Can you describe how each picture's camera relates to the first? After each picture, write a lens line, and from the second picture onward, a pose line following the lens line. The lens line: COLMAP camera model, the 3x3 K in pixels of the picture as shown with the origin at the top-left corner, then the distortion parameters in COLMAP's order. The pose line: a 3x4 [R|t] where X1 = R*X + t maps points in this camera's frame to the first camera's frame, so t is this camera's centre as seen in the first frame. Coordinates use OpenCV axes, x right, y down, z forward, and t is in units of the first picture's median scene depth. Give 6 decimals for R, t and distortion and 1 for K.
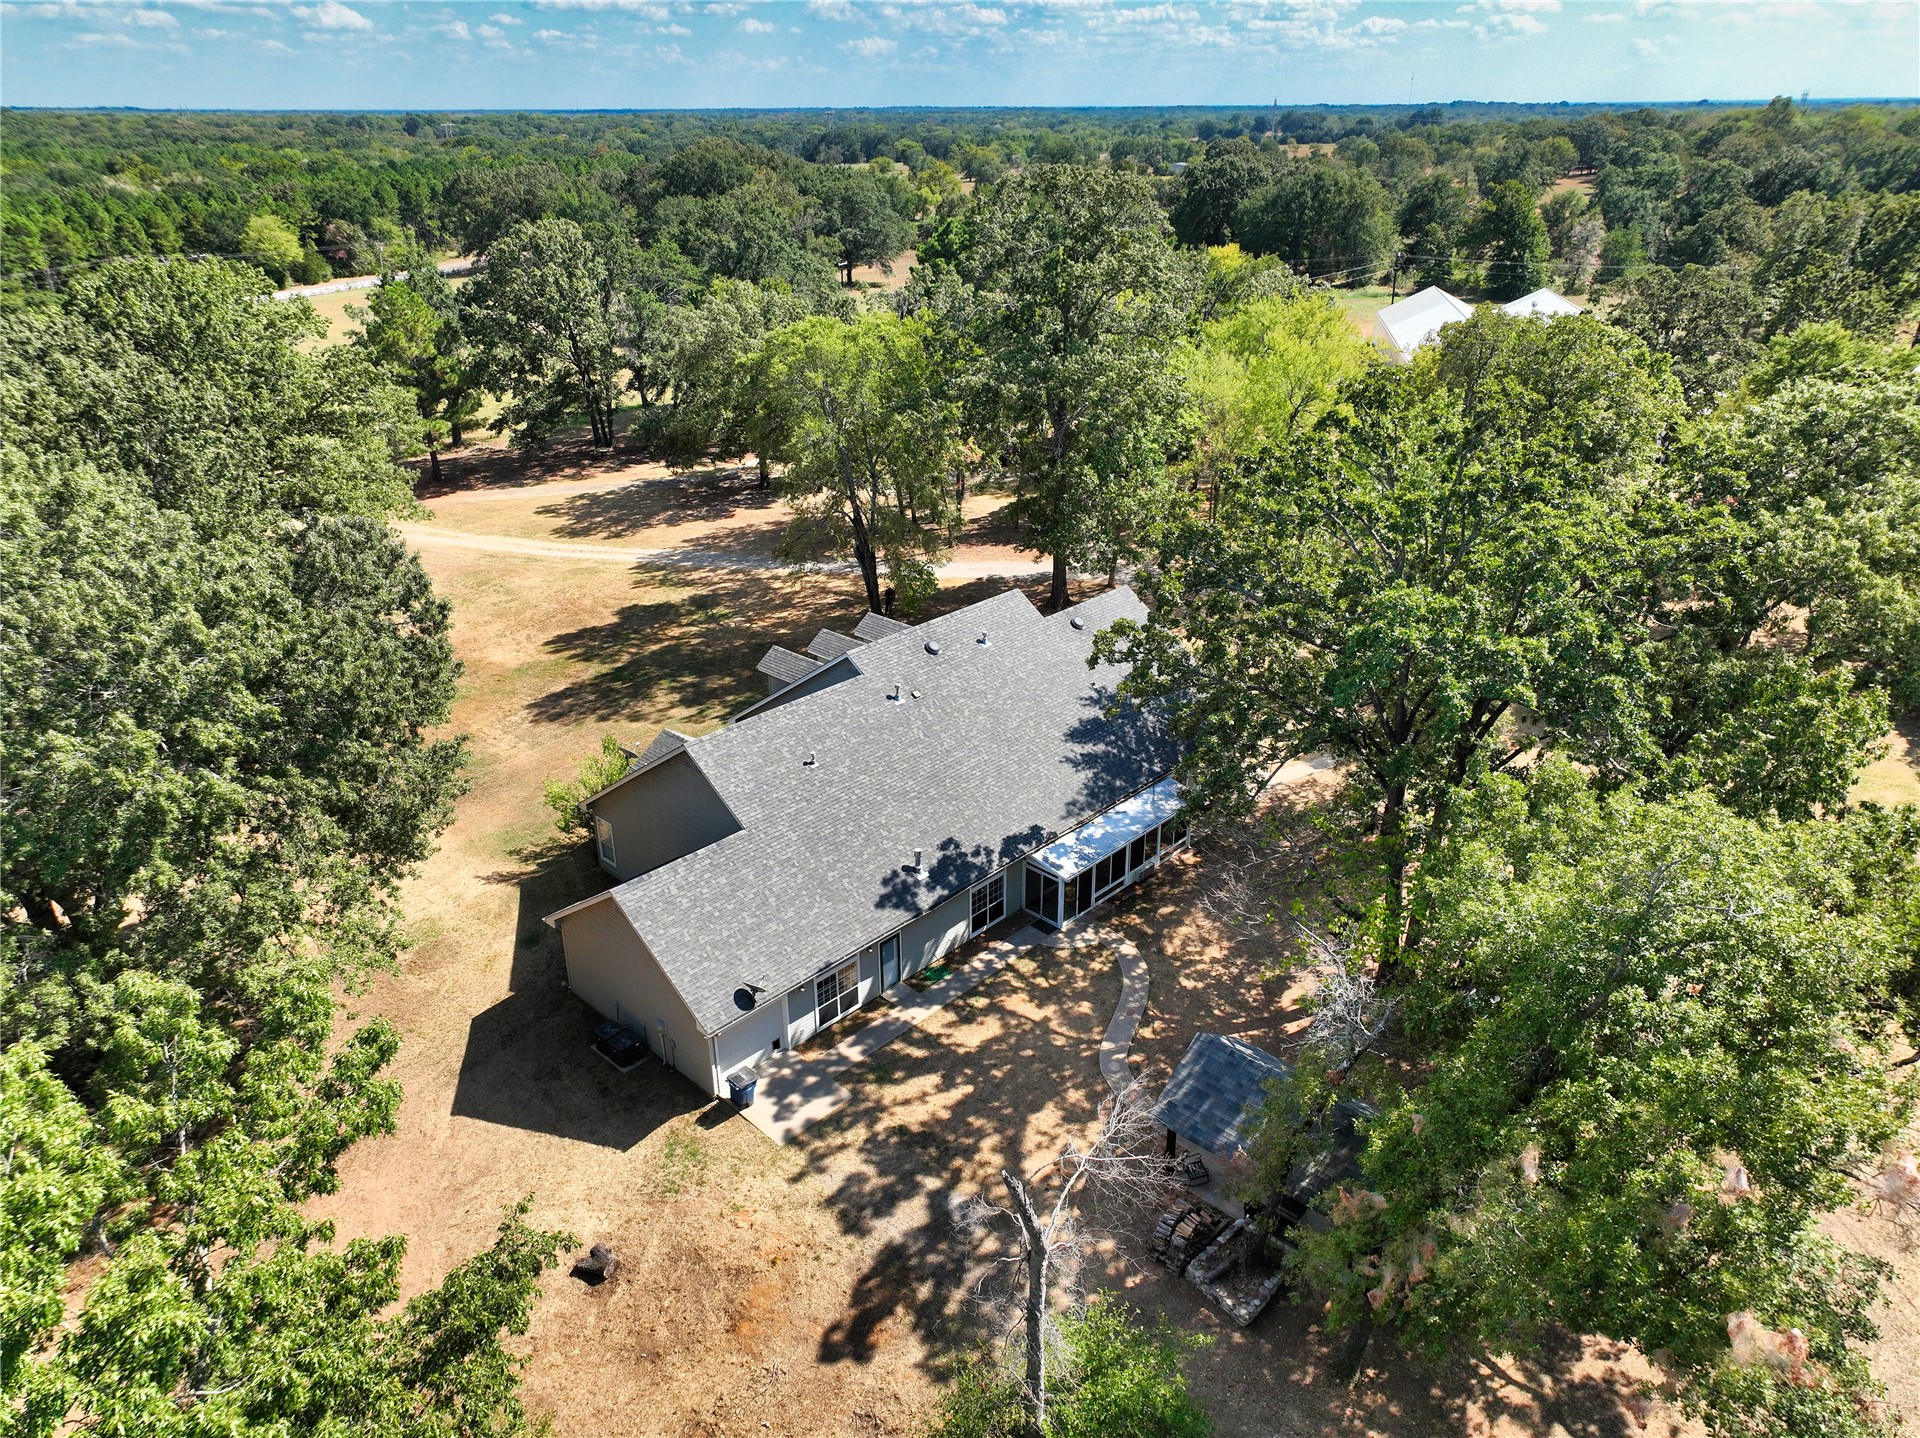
lens RADIAL K [[1348.0, 0, 960.2], [0, 1348.0, 715.2], [0, 0, 1]] dist [0.001305, 0.014525]
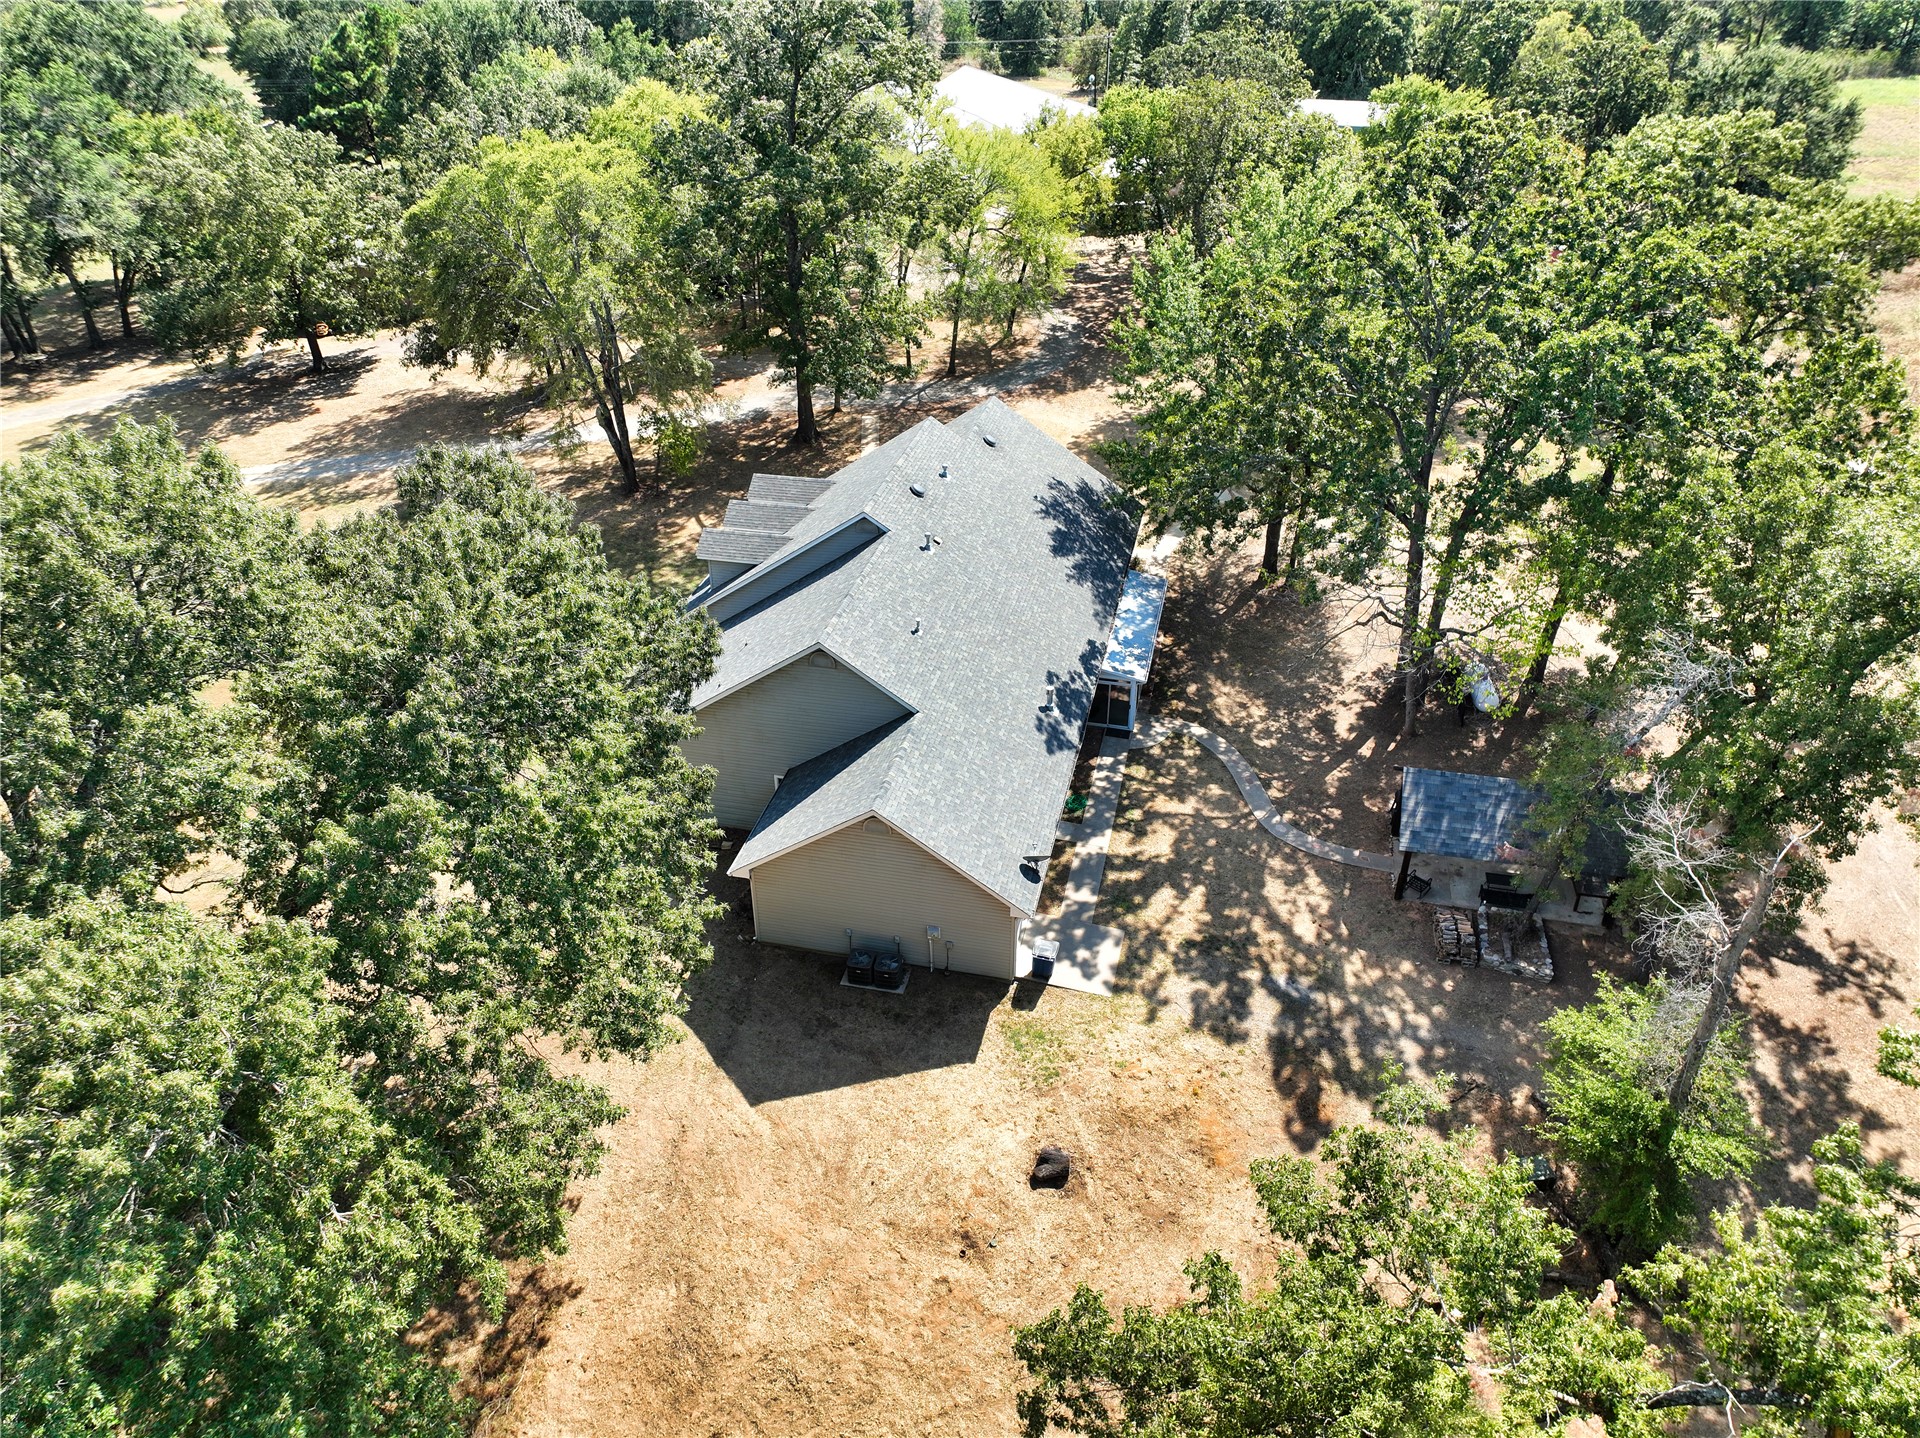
lens RADIAL K [[1339.9, 0, 963.0], [0, 1339.9, 722.7], [0, 0, 1]] dist [0.004359, 0.015629]
pose [[0.859279, -0.273466, 0.432269, -0.509342], [0.212708, 0.959590, 0.184236, -0.068743], [-0.465183, -0.066363, 0.882723, 0.161585]]
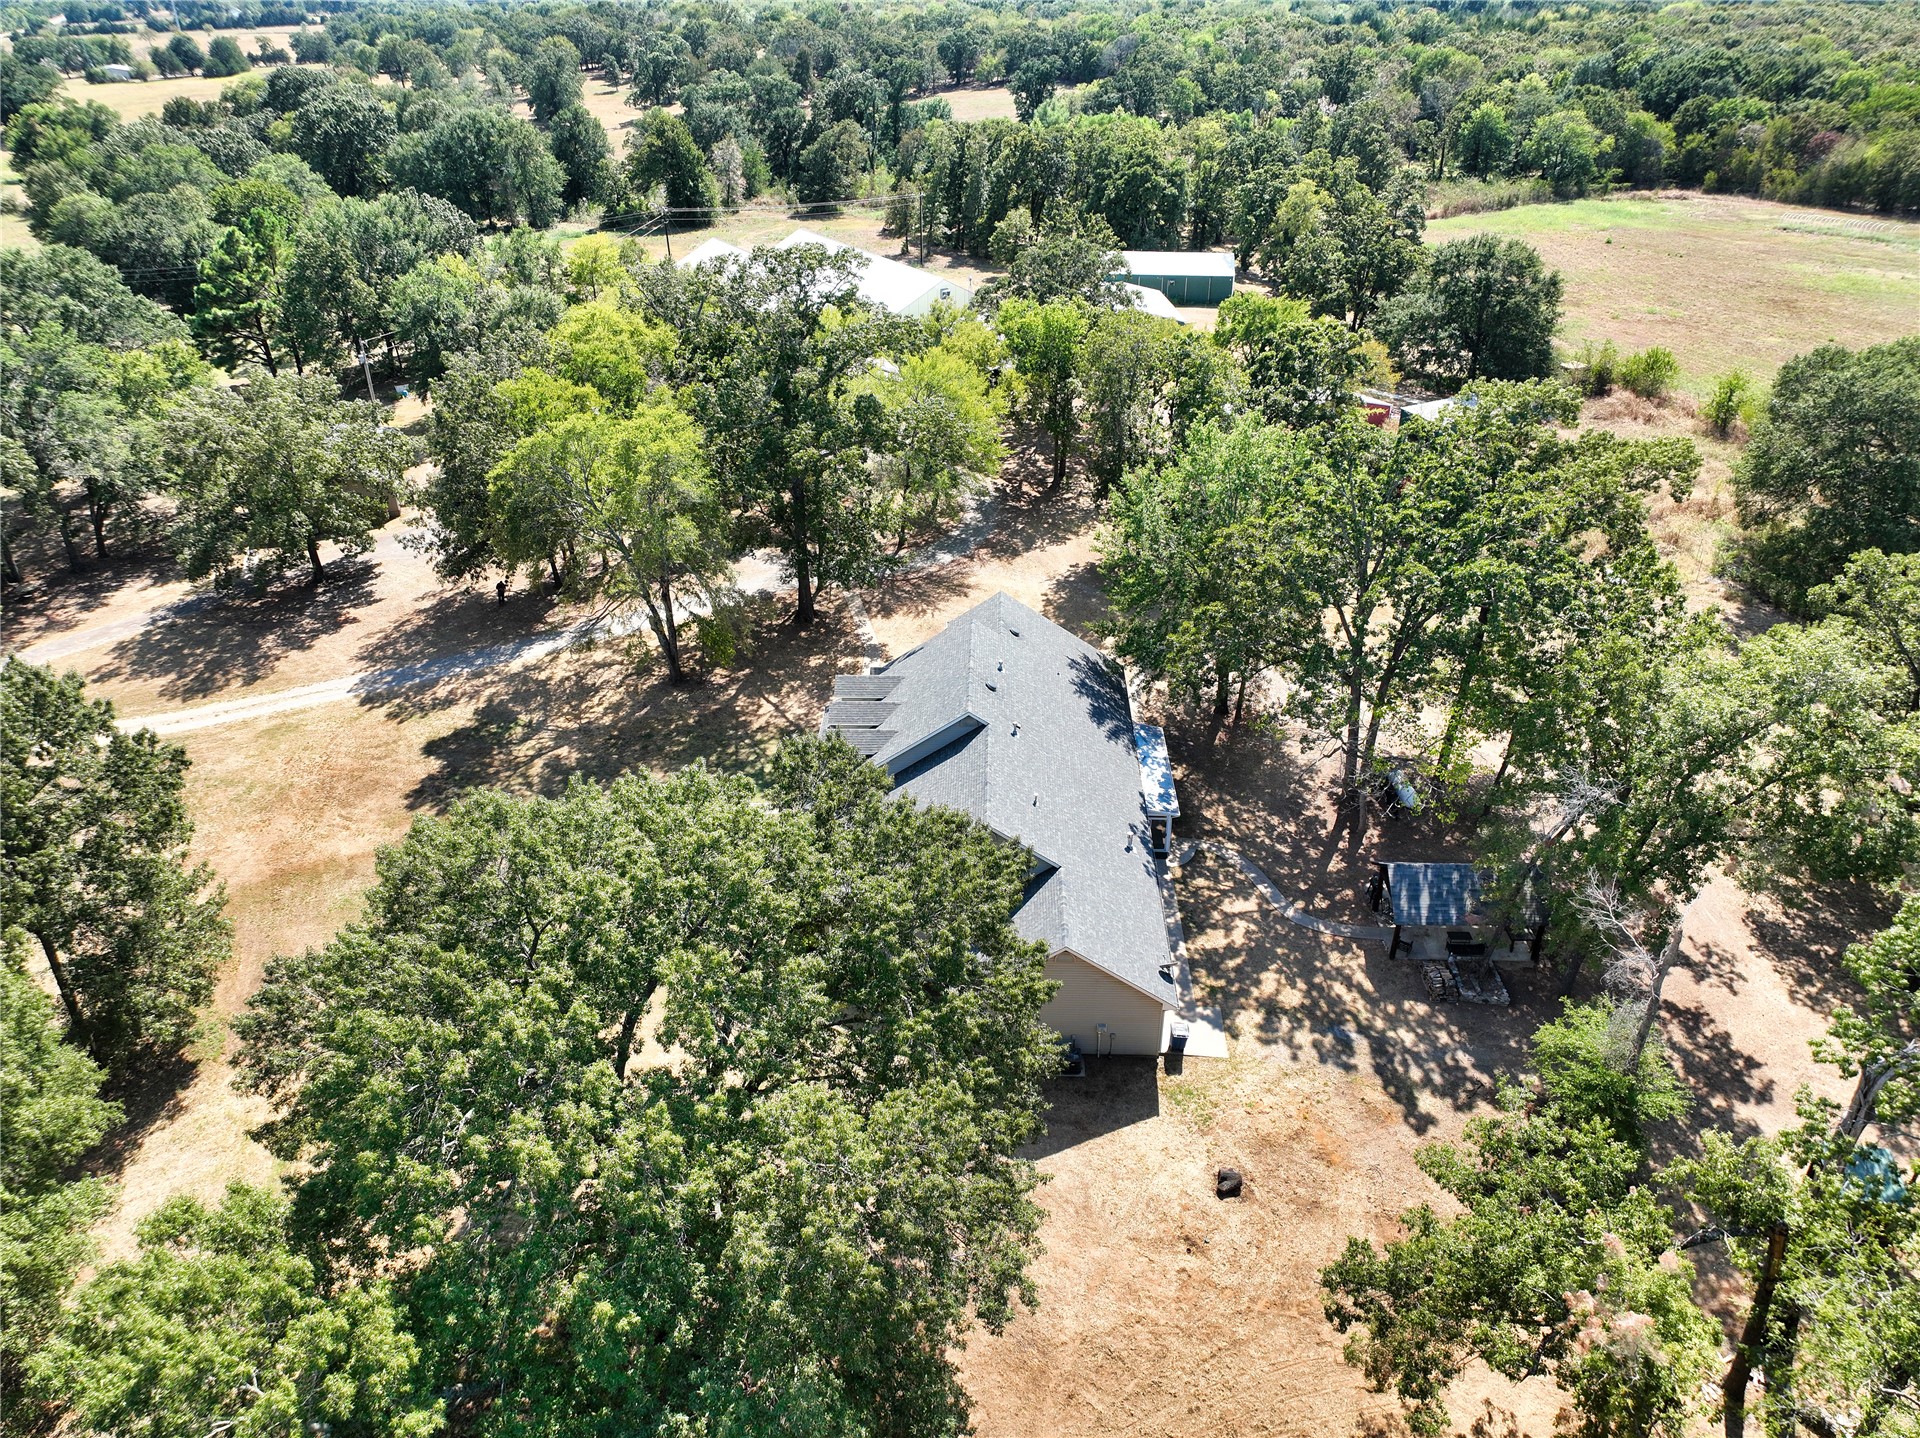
lens RADIAL K [[1348.0, 0, 960.2], [0, 1348.0, 715.2], [0, 0, 1]] dist [0.001305, 0.014525]
pose [[0.746026, -0.326640, 0.580302, -0.875831], [0.278266, 0.944617, 0.173972, -0.282993], [-0.604990, 0.031691, 0.795602, 0.043181]]
